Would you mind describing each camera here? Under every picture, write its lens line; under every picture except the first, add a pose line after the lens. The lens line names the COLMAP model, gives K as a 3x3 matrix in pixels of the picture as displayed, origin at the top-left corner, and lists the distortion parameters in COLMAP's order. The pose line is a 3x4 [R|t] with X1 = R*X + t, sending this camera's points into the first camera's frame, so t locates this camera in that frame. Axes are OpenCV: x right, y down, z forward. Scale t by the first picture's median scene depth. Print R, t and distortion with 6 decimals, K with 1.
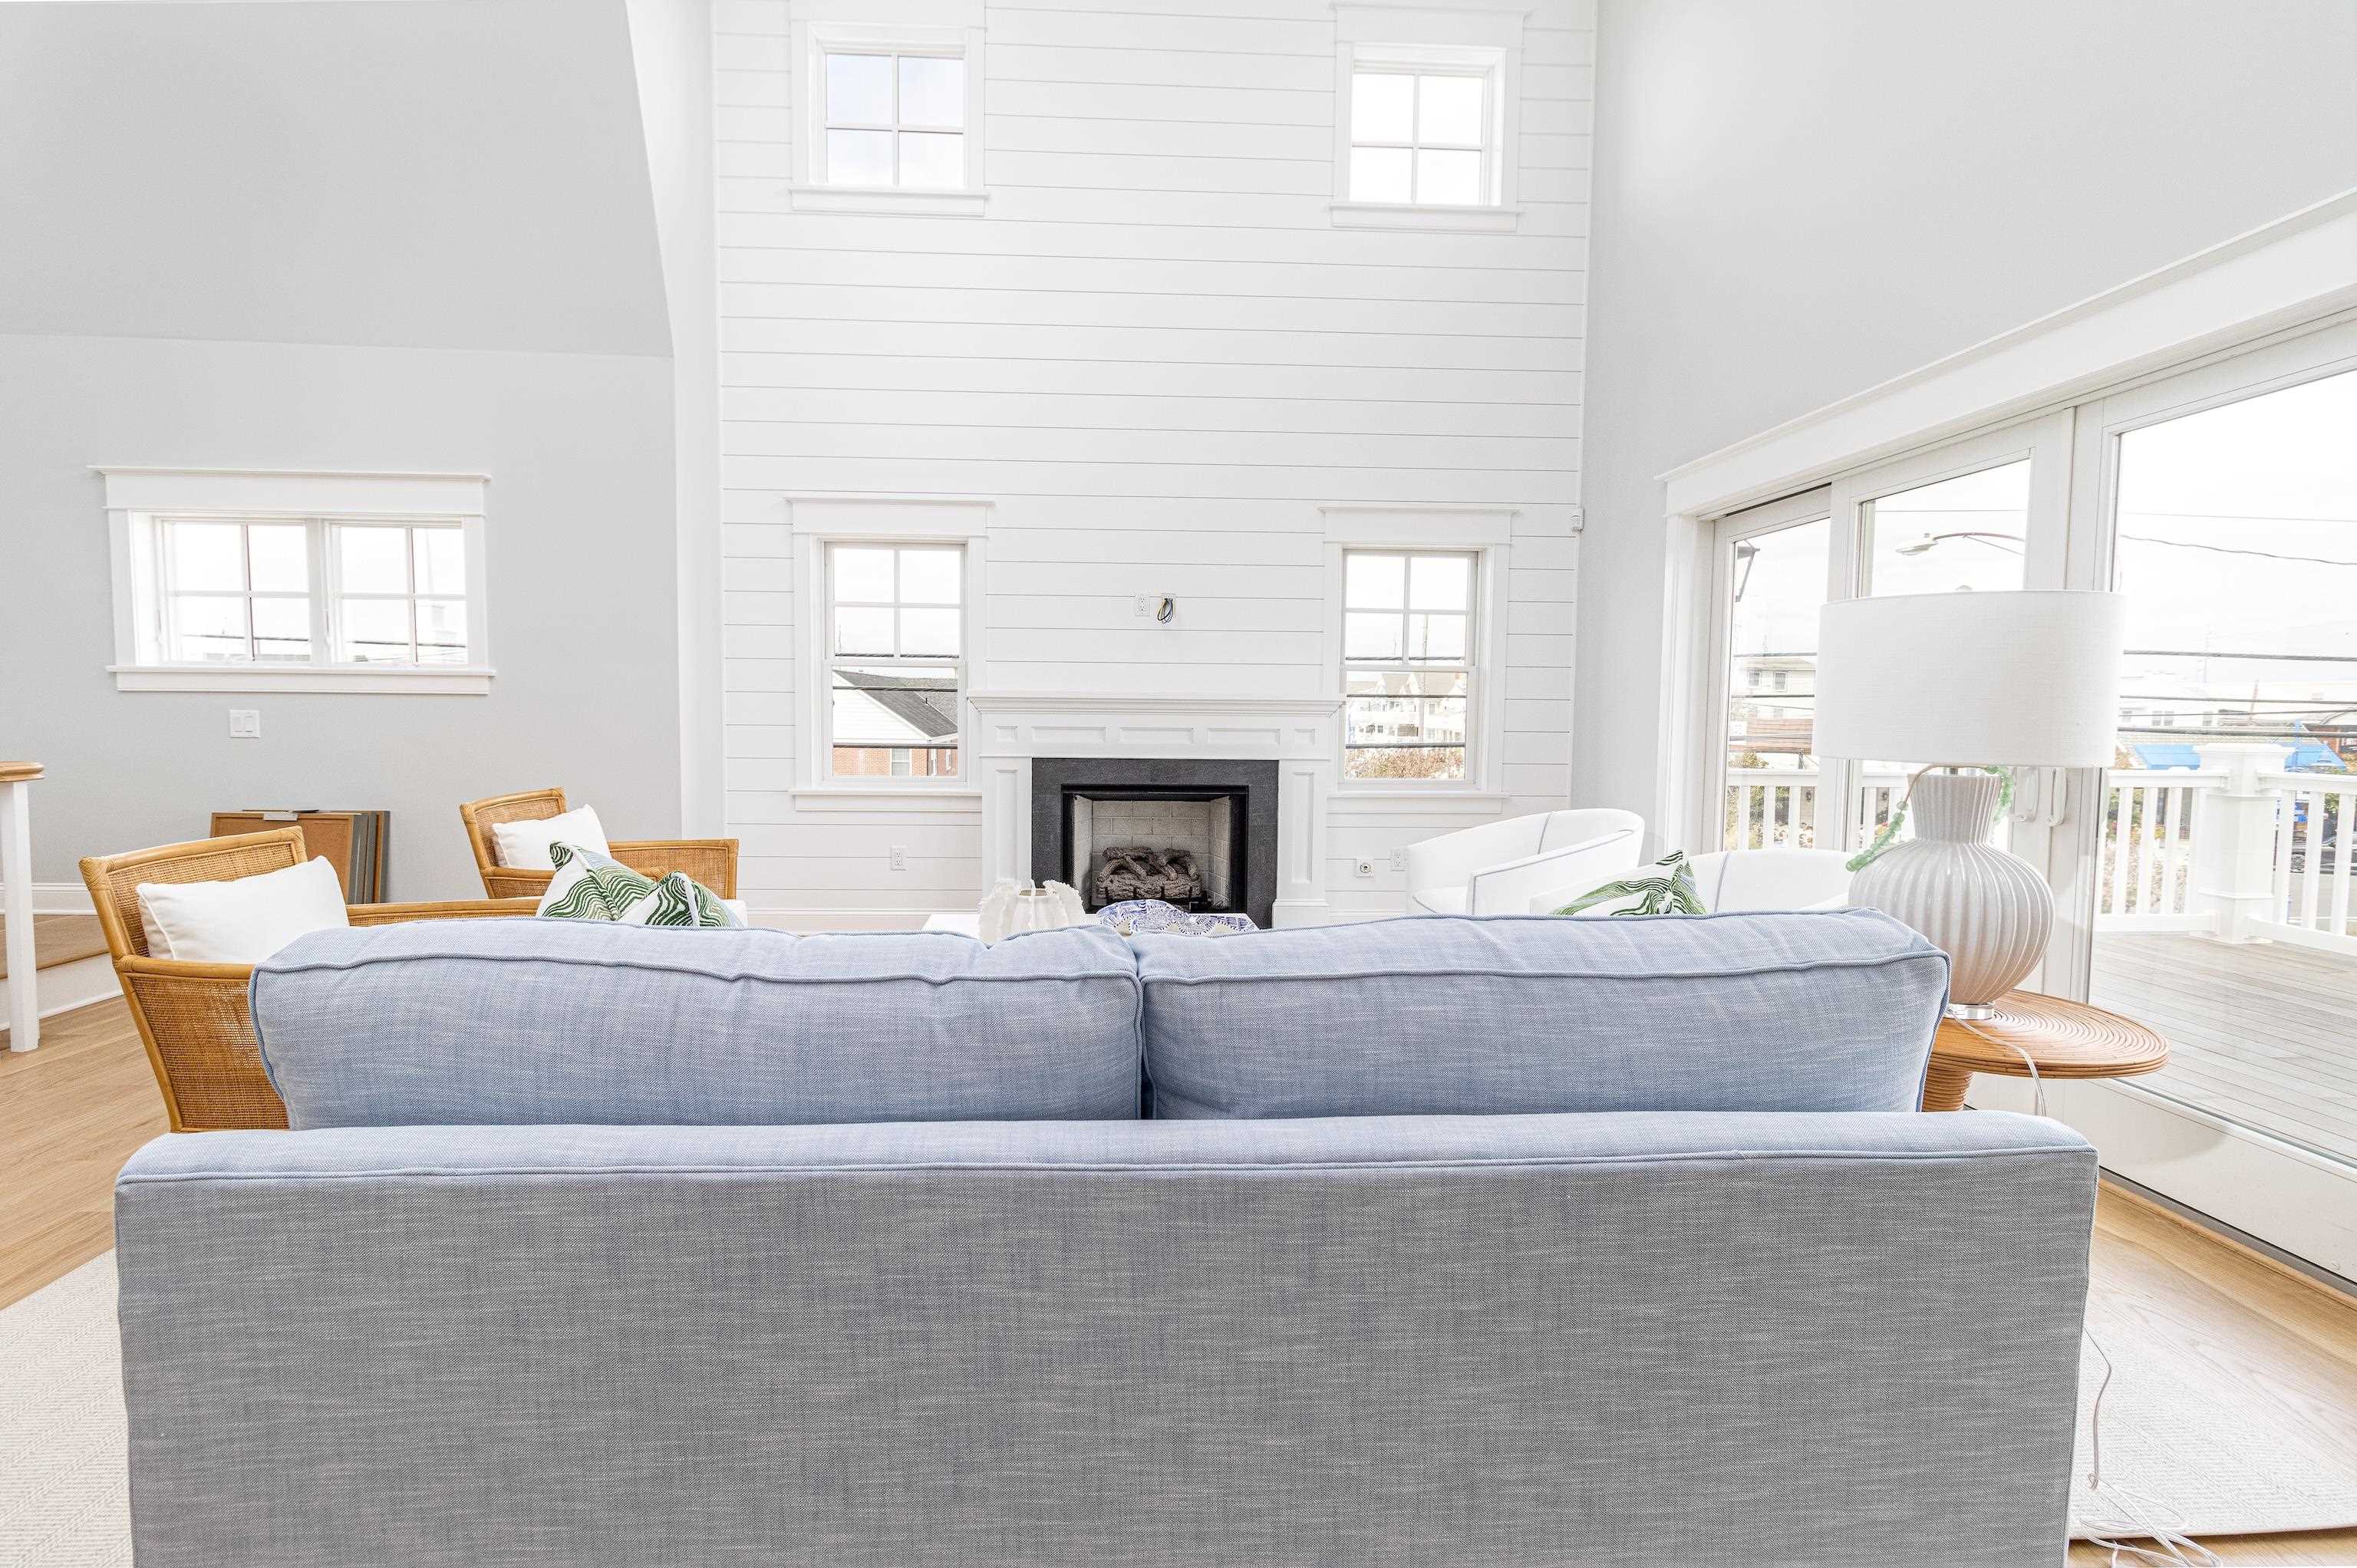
lens RADIAL K [[1106.9, 0, 1183.0], [0, 1106.9, 784.6], [0, 0, 1]] dist [0.015269, 0.000450]
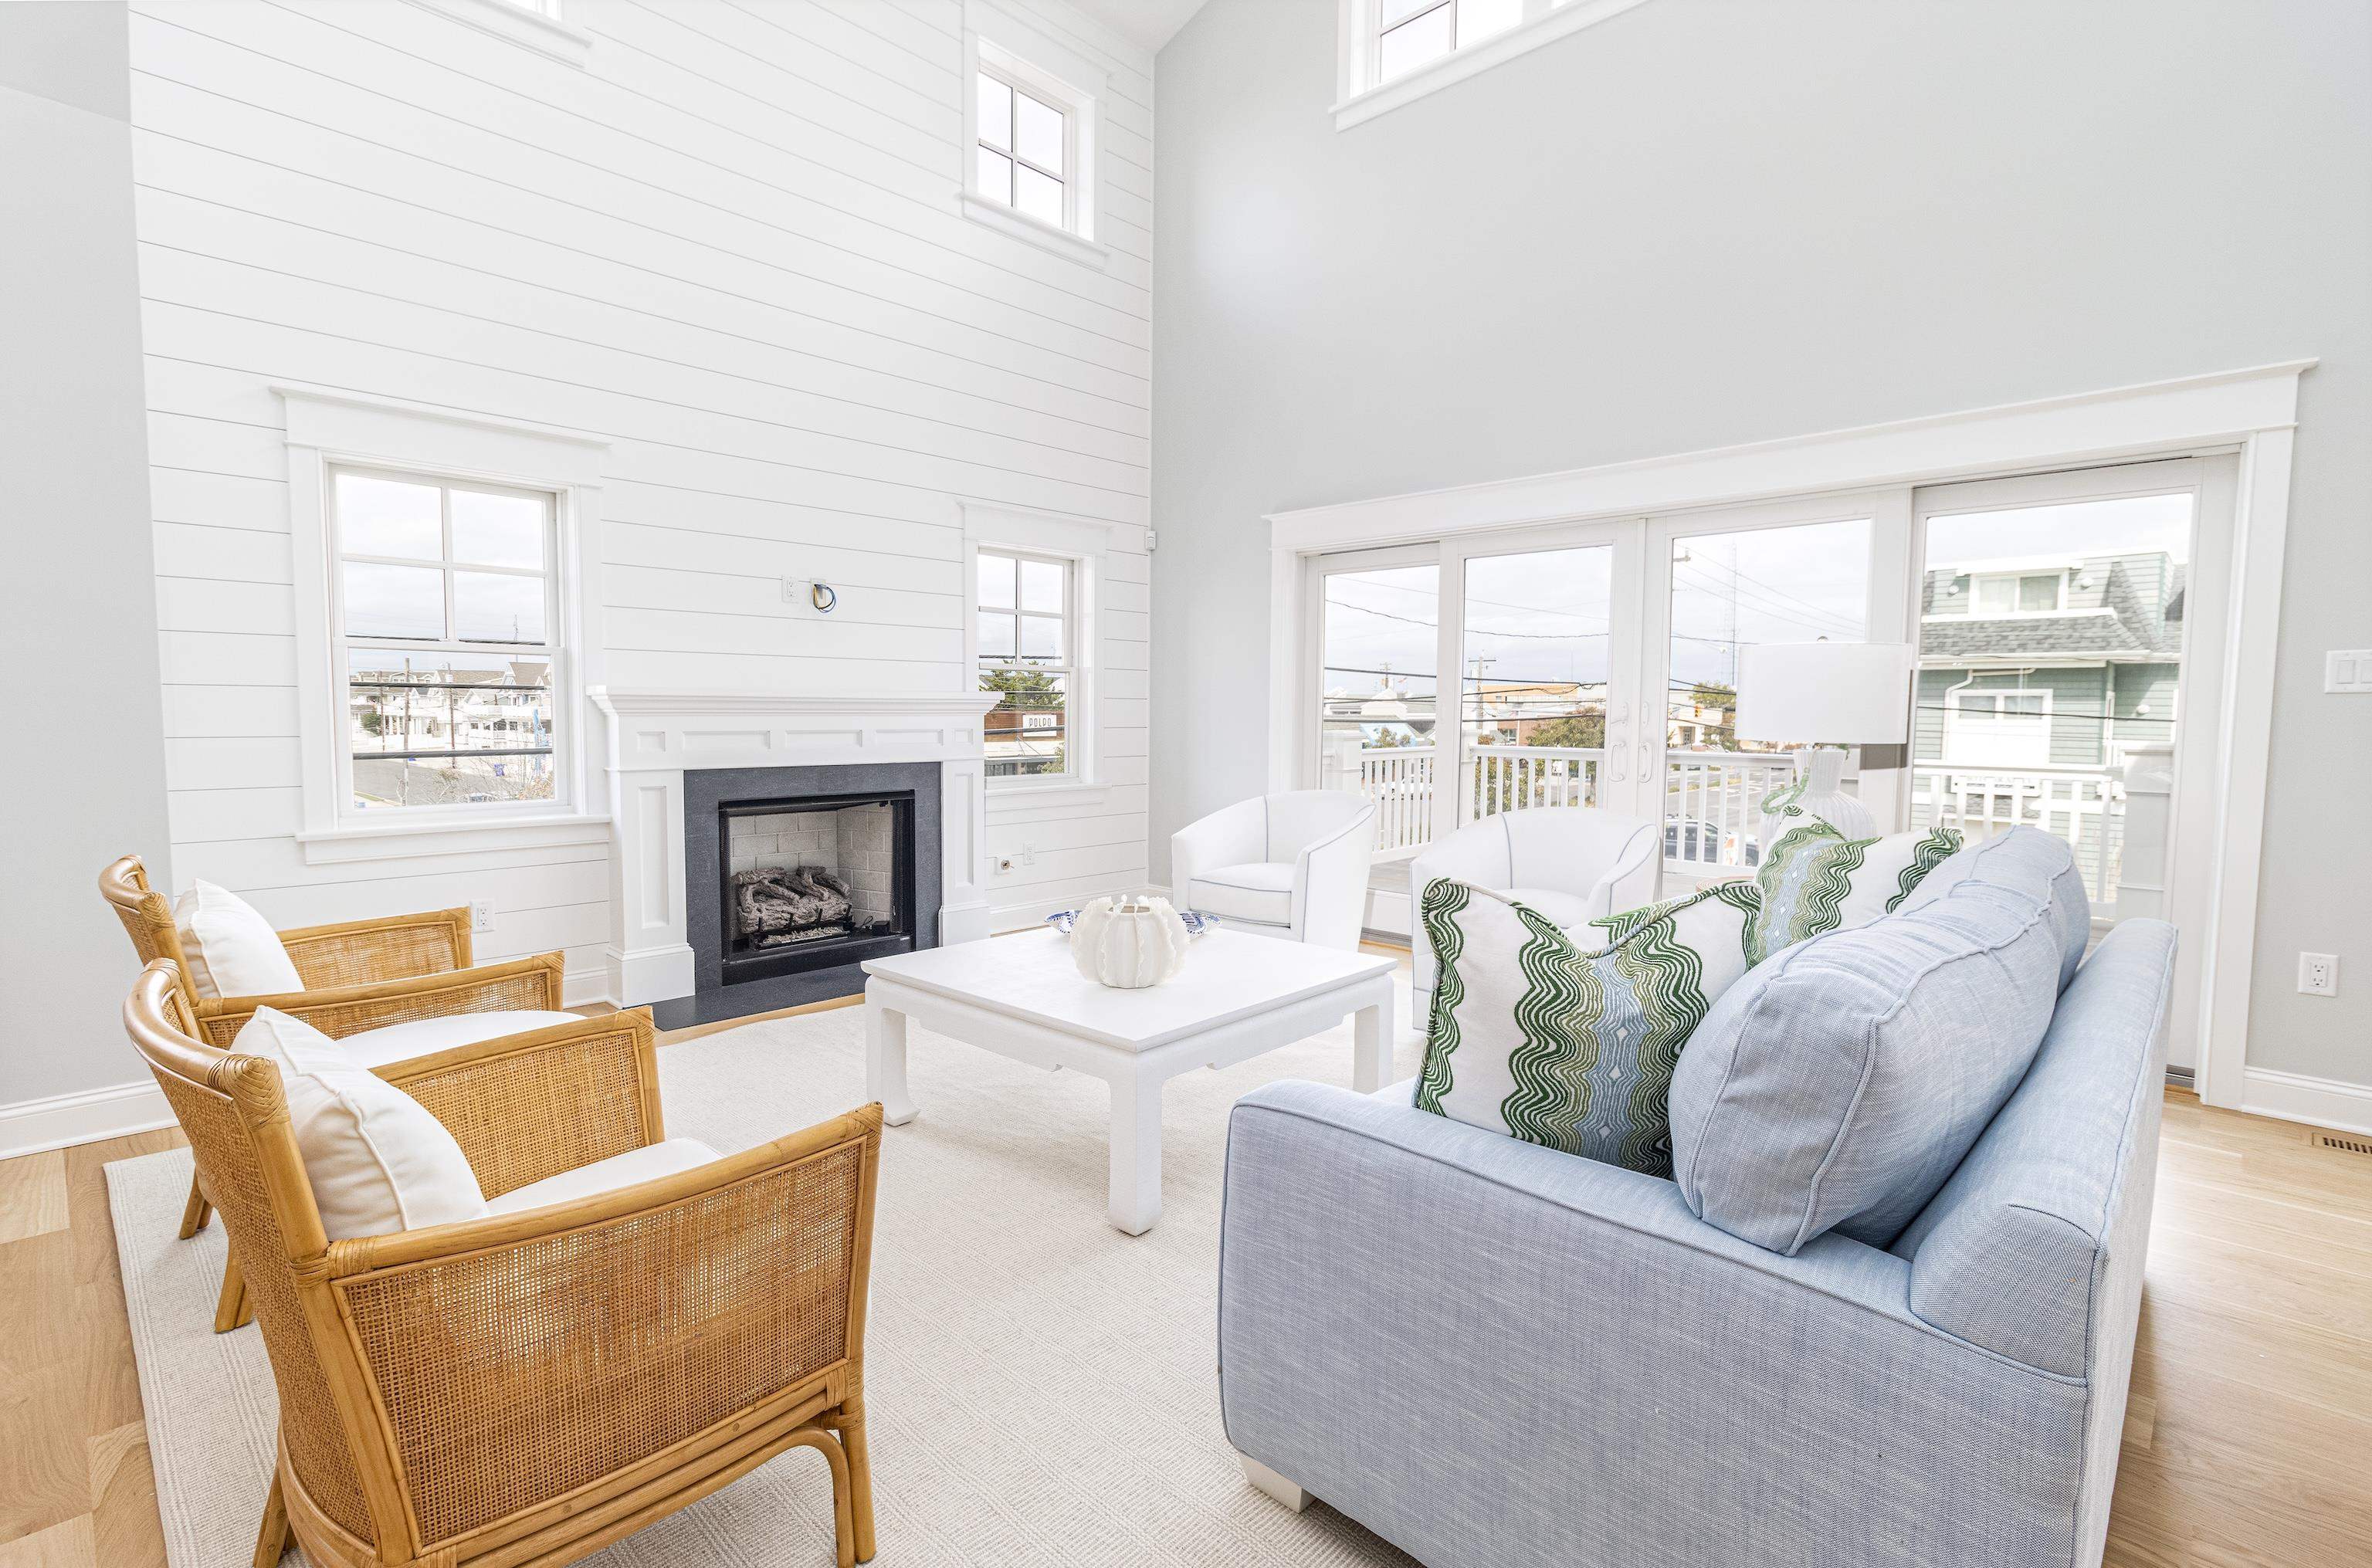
lens RADIAL K [[1113.9, 0, 1145.2], [0, 1113.9, 785.0], [0, 0, 1]] dist [0.015269, 0.000450]
pose [[0.736533, -0.051538, 0.674435, -0.432383], [0.047182, 0.998579, 0.024783, -0.017526], [-0.674754, 0.013568, 0.737918, 0.168133]]
